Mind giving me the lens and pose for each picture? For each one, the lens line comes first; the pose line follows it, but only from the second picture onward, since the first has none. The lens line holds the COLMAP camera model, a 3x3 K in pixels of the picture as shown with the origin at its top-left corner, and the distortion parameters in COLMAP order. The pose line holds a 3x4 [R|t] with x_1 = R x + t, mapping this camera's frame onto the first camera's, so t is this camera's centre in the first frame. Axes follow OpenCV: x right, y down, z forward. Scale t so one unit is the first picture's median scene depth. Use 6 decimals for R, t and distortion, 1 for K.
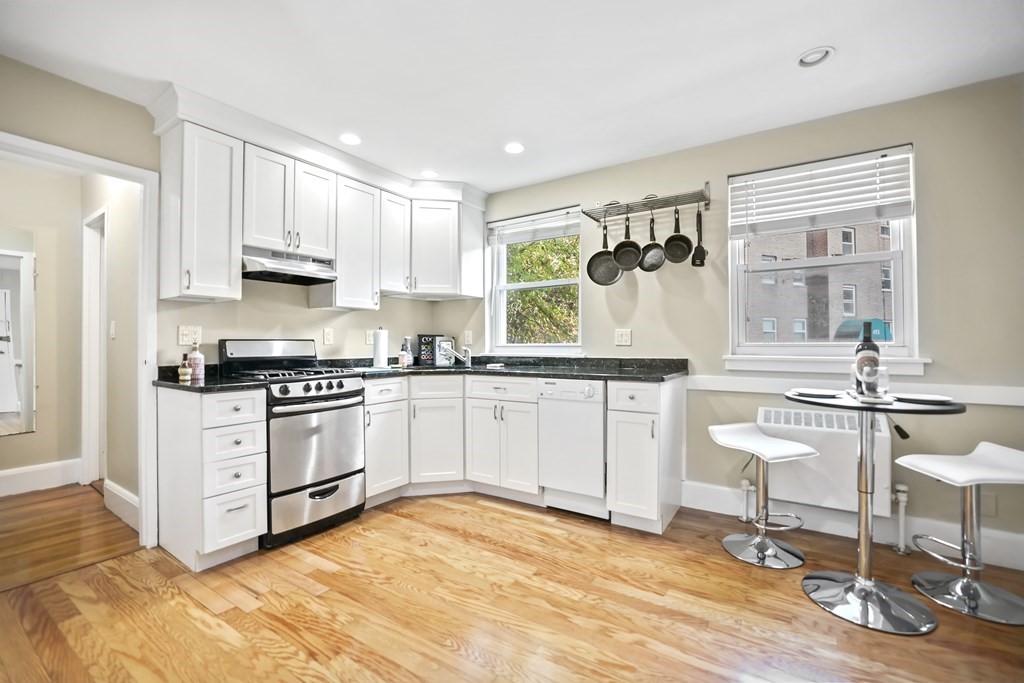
lens RADIAL K [[440.1, 0, 512.0], [0, 440.1, 341.5], [0, 0, 1]] dist [-0.045276, 0.016375]
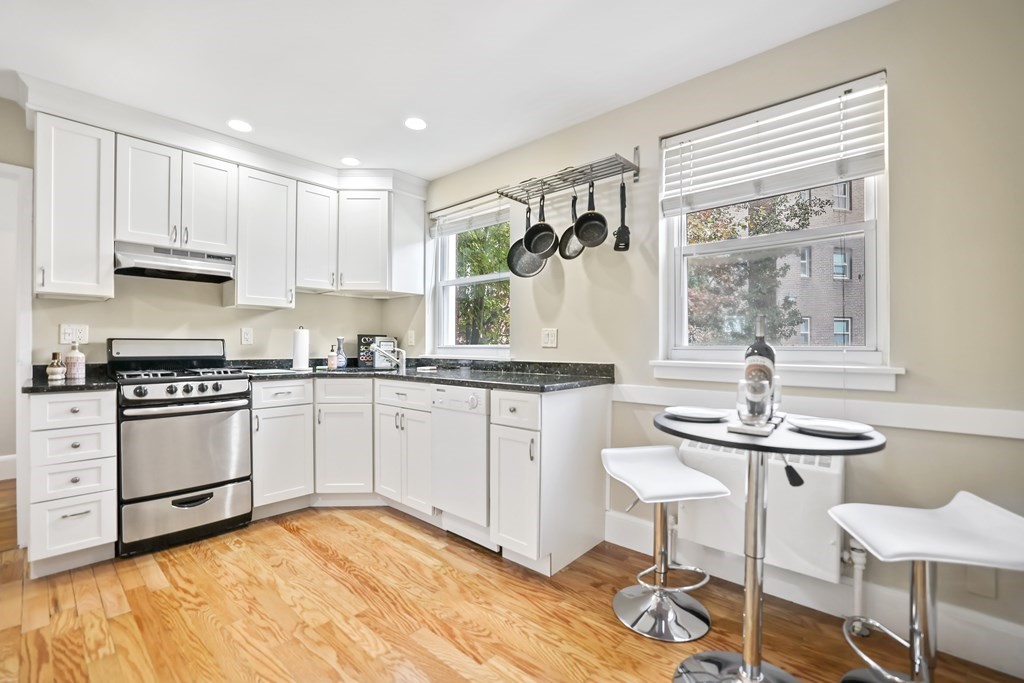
lens RADIAL K [[441.7, 0, 511.7], [0, 441.7, 348.0], [0, 0, 1]] dist [-0.045439, 0.015798]
pose [[0.989449, 0.006812, -0.144723, 0.370223], [-0.005235, 0.999923, 0.011277, 0.001129], [0.144788, -0.010400, 0.989408, 0.166299]]
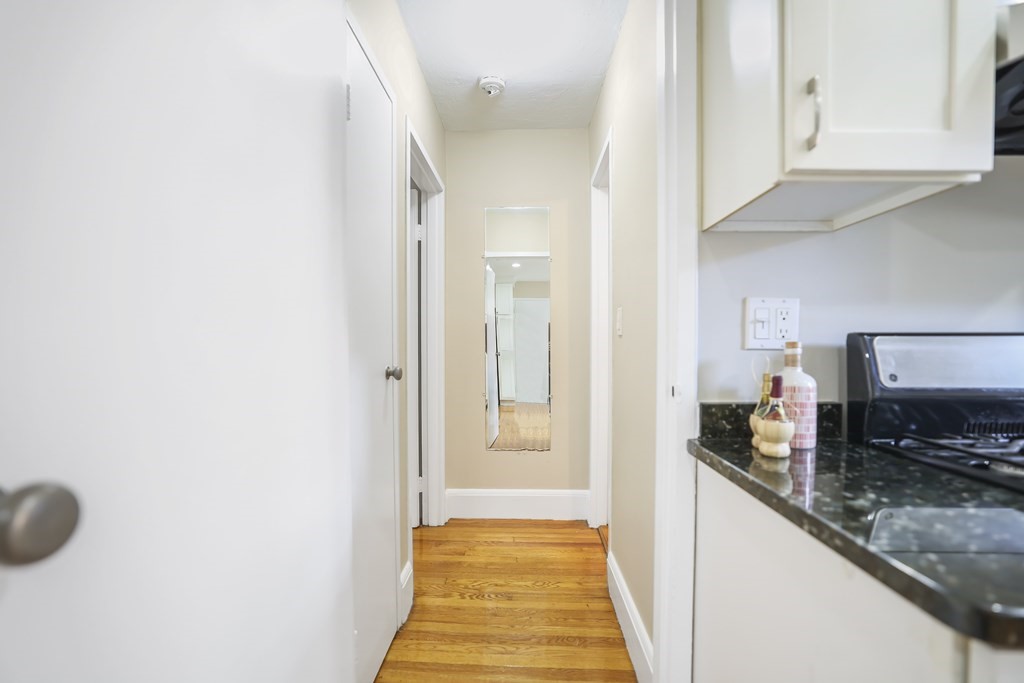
lens RADIAL K [[441.7, 0, 511.7], [0, 441.7, 348.0], [0, 0, 1]] dist [-0.045439, 0.015798]
pose [[0.530184, 0.010816, -0.847814, -0.522238], [0.002657, 0.999893, 0.014418, 0.001238], [0.847878, -0.009897, 0.530098, 0.583762]]
